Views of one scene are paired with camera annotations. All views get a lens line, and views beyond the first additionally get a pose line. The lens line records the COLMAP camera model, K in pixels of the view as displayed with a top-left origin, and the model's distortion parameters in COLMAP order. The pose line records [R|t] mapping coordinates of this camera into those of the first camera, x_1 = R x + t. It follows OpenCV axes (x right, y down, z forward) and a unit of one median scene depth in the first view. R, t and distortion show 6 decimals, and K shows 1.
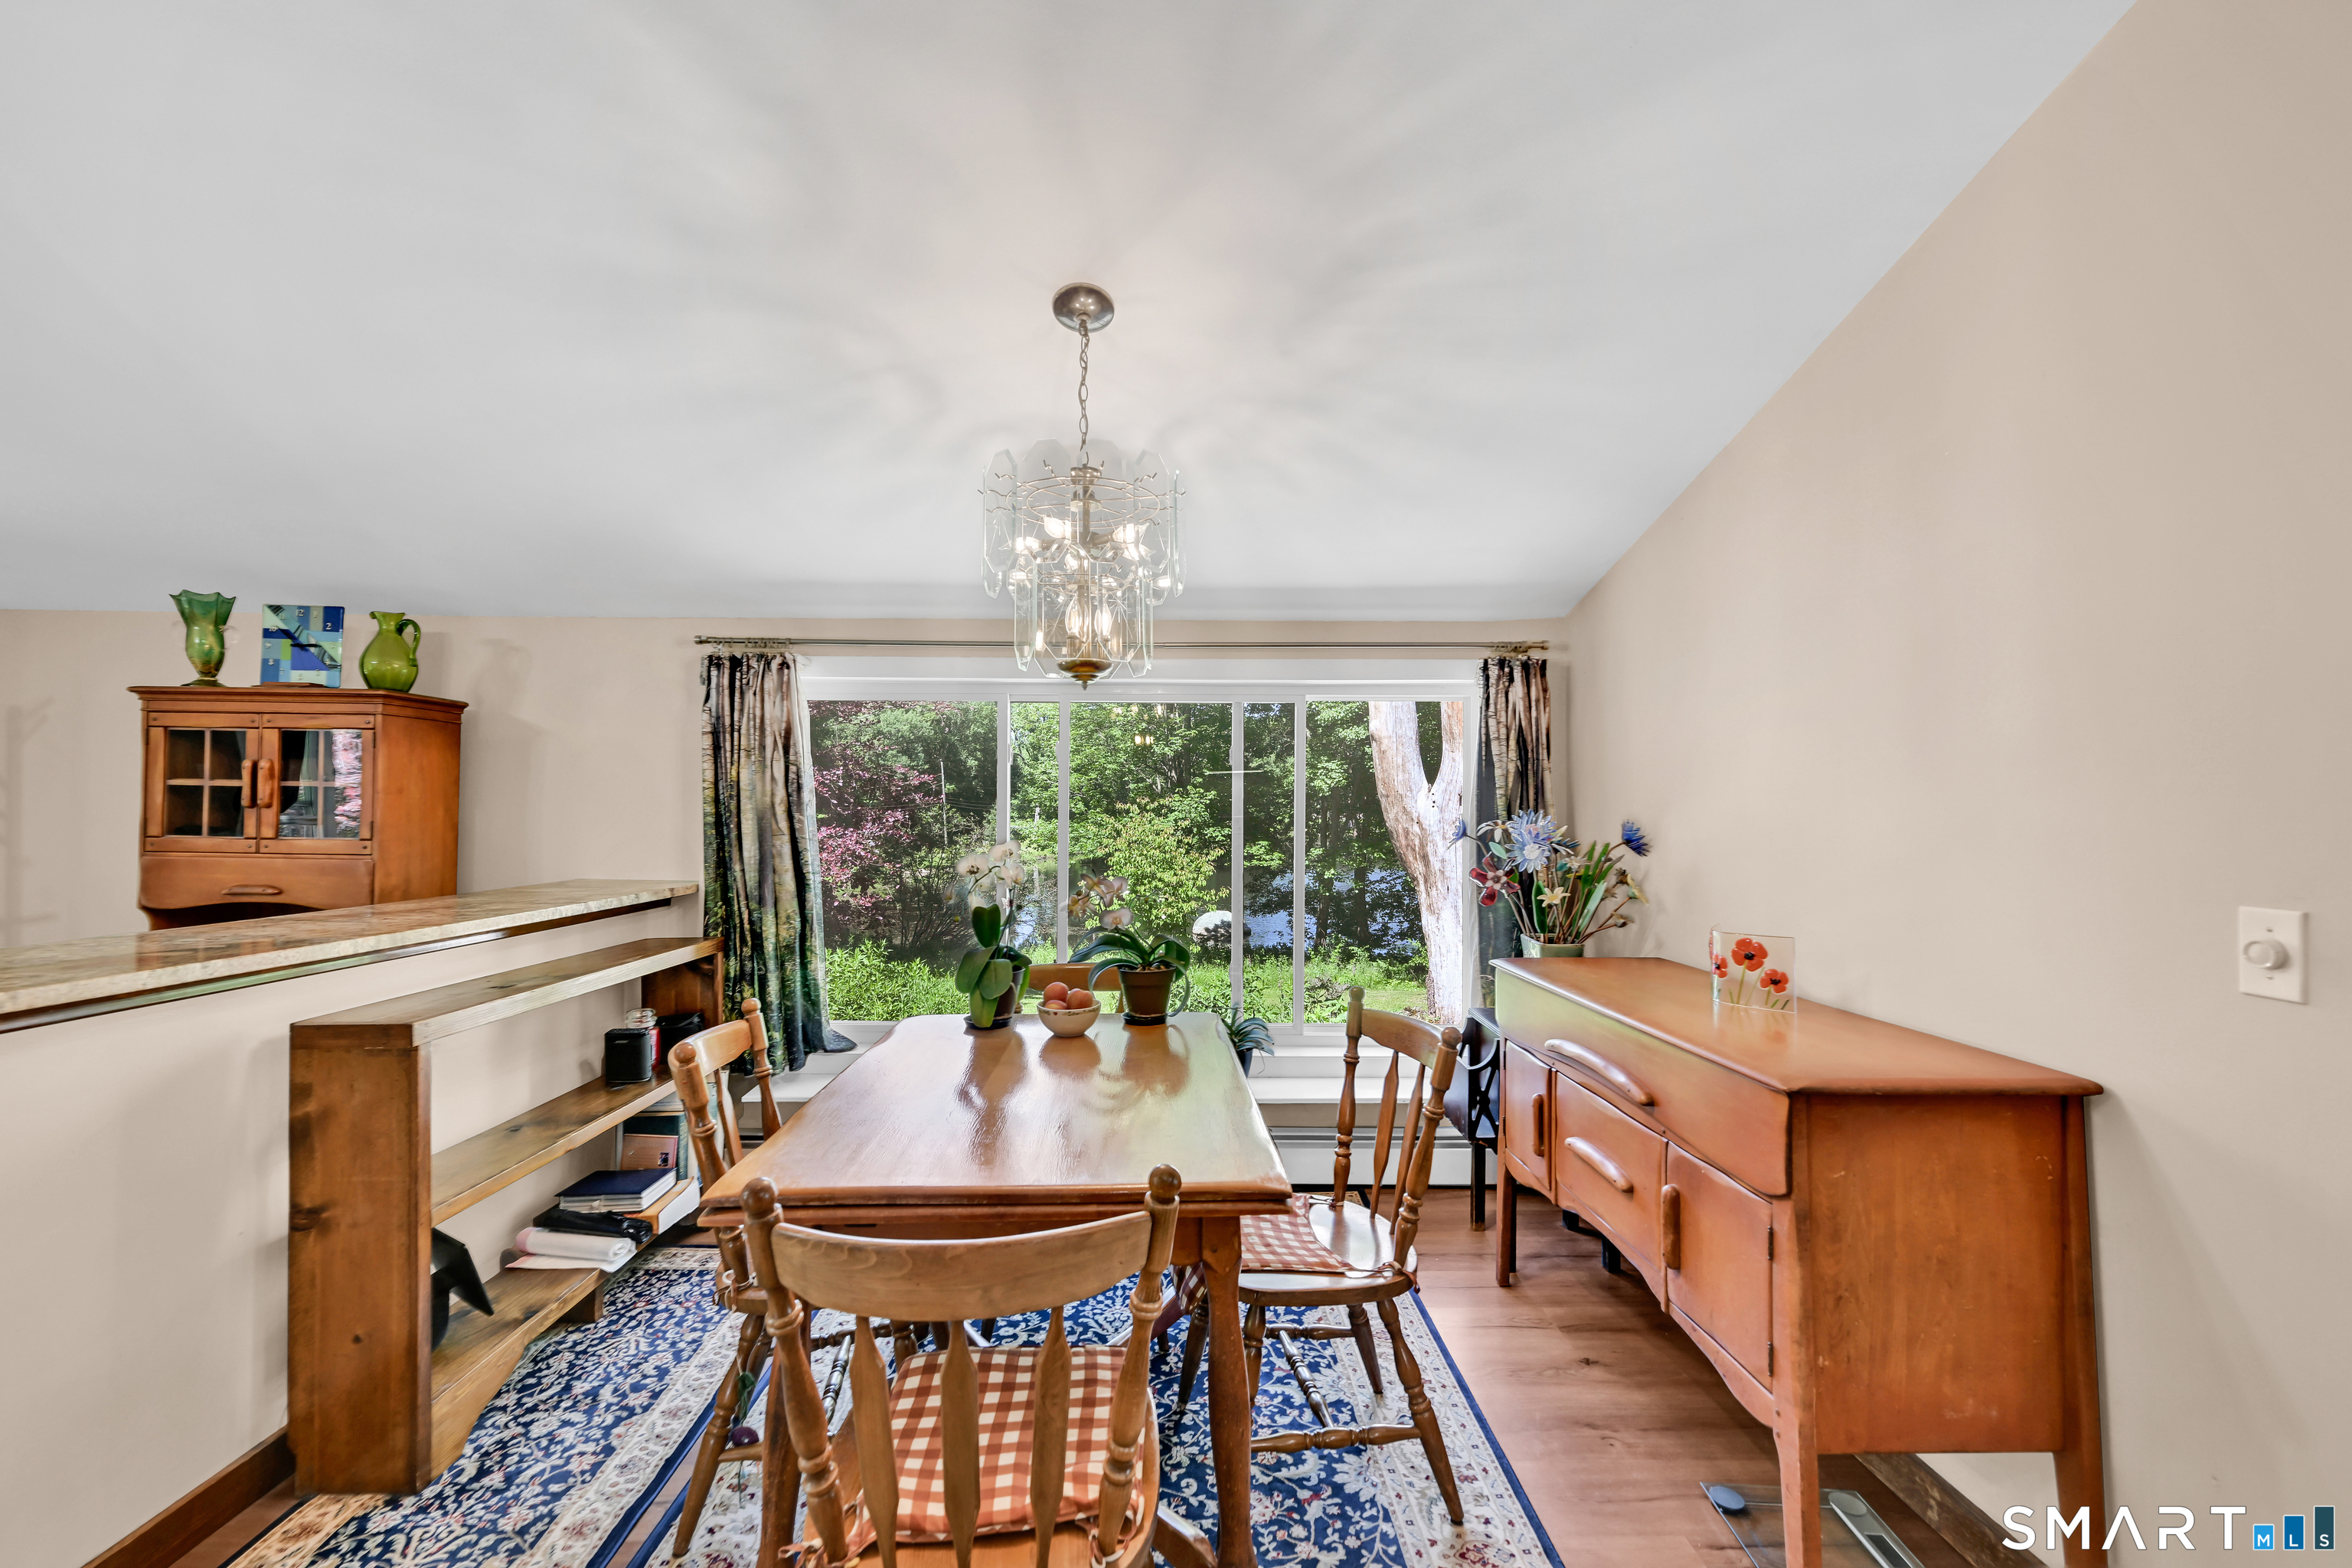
lens RADIAL K [[938.9, 0, 1170.4], [0, 938.9, 798.3], [0, 0, 1]] dist [-0.003994, 0.000957]
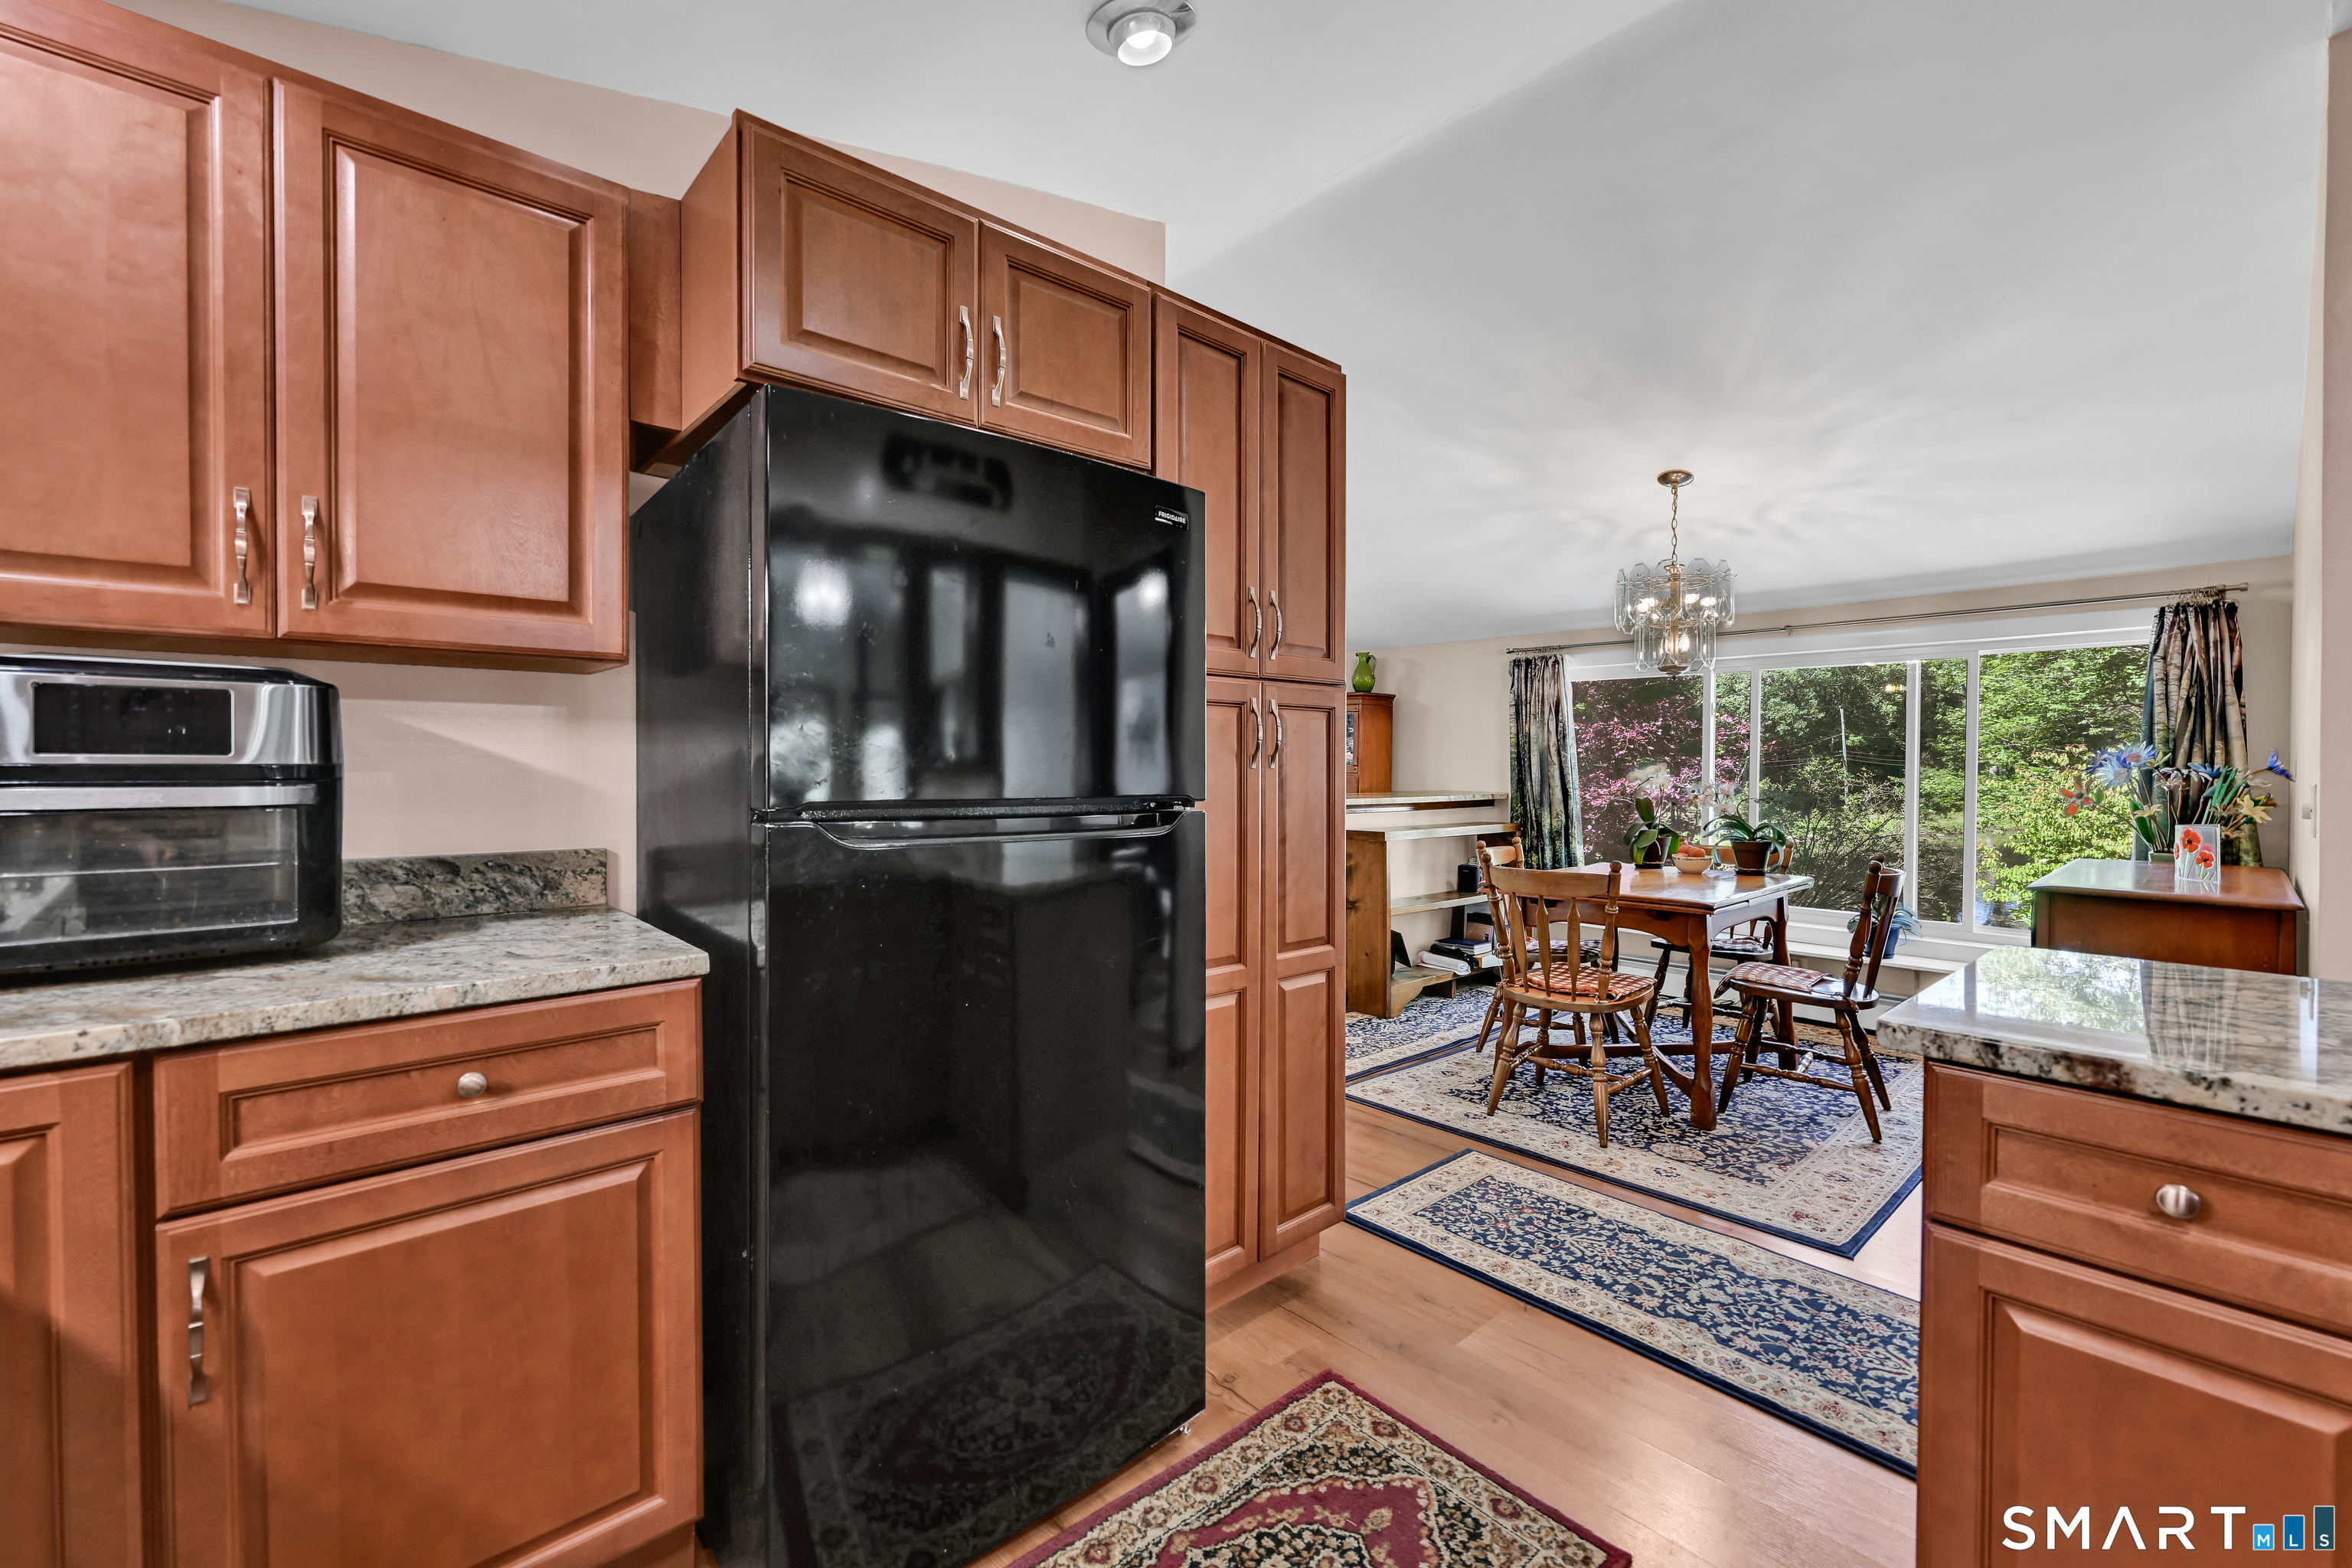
lens RADIAL K [[969.1, 0, 1167.2], [0, 969.1, 776.5], [0, 0, 1]] dist [-0.000762, 0.000512]
pose [[0.656353, 0.009764, -0.754391, 0.461823], [0.007296, 0.999787, 0.019288, 0.023191], [0.754419, -0.018164, 0.656142, -0.689632]]
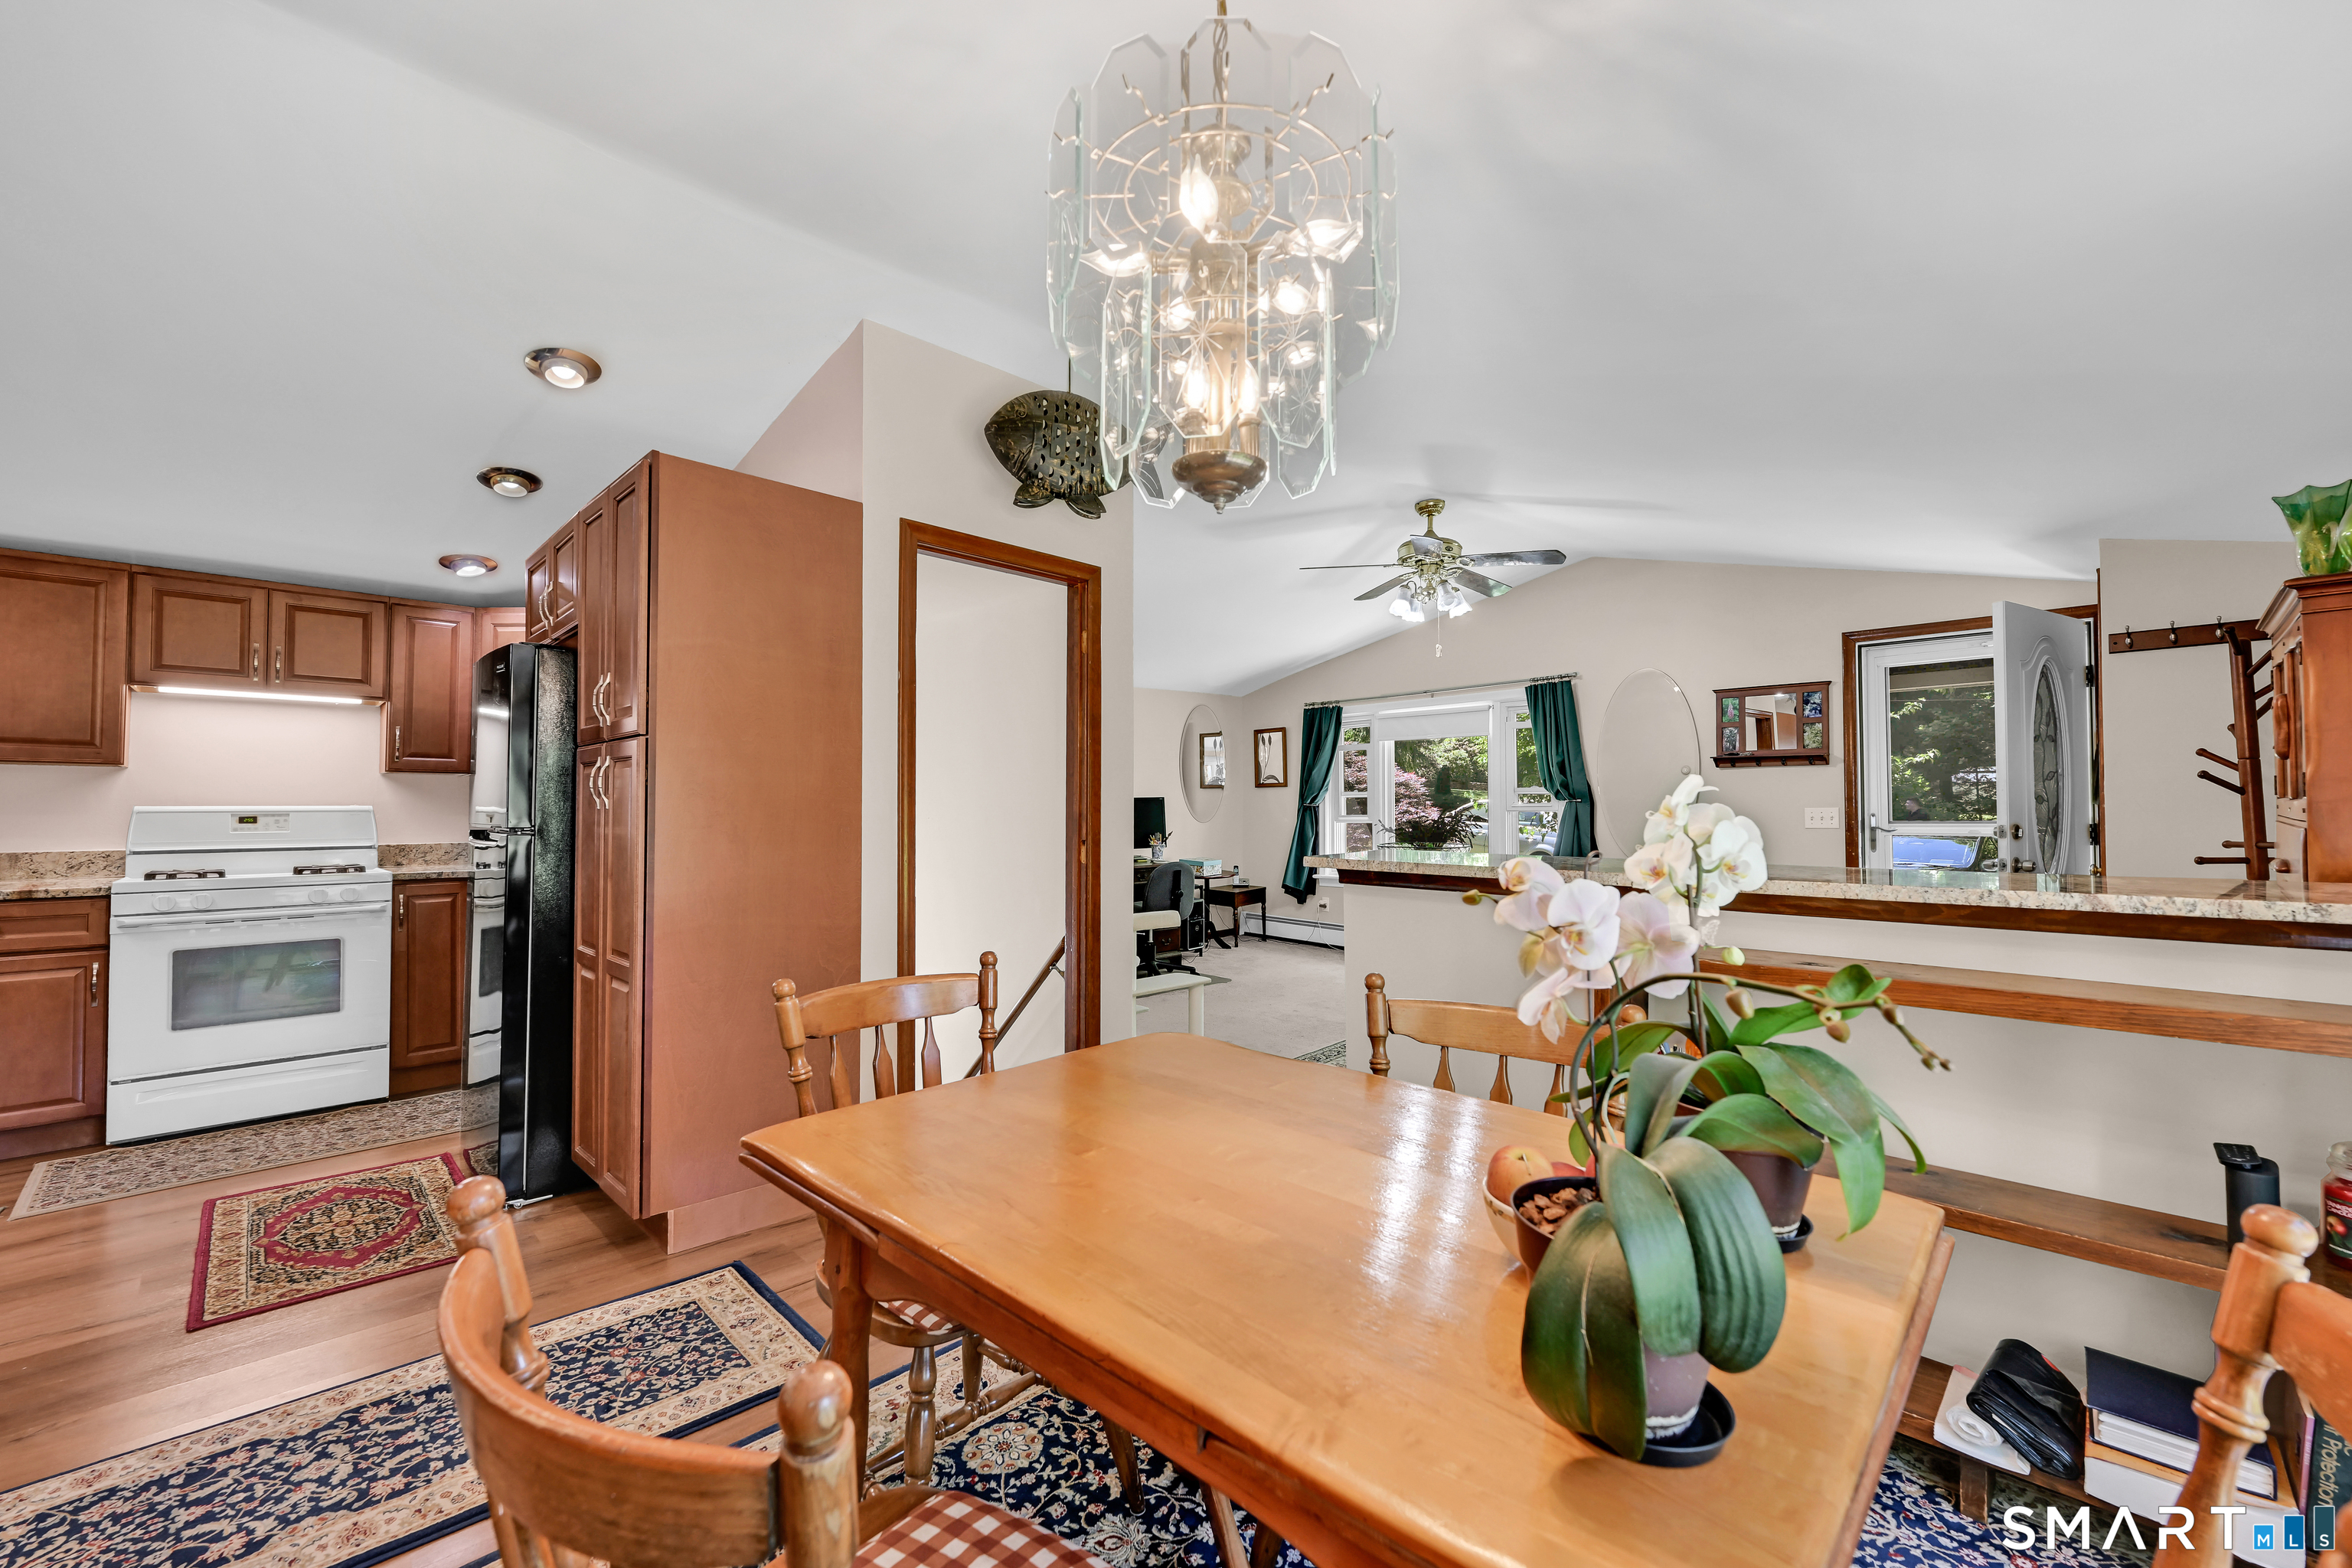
lens RADIAL K [[969.1, 0, 1180.7], [0, 969.1, 791.8], [0, 0, 1]] dist [-0.000762, 0.000512]
pose [[-0.720043, -0.010454, -0.693850, 0.218349], [0.011987, 0.999550, -0.027499, 0.047554], [0.693825, -0.028117, -0.719594, 0.898077]]
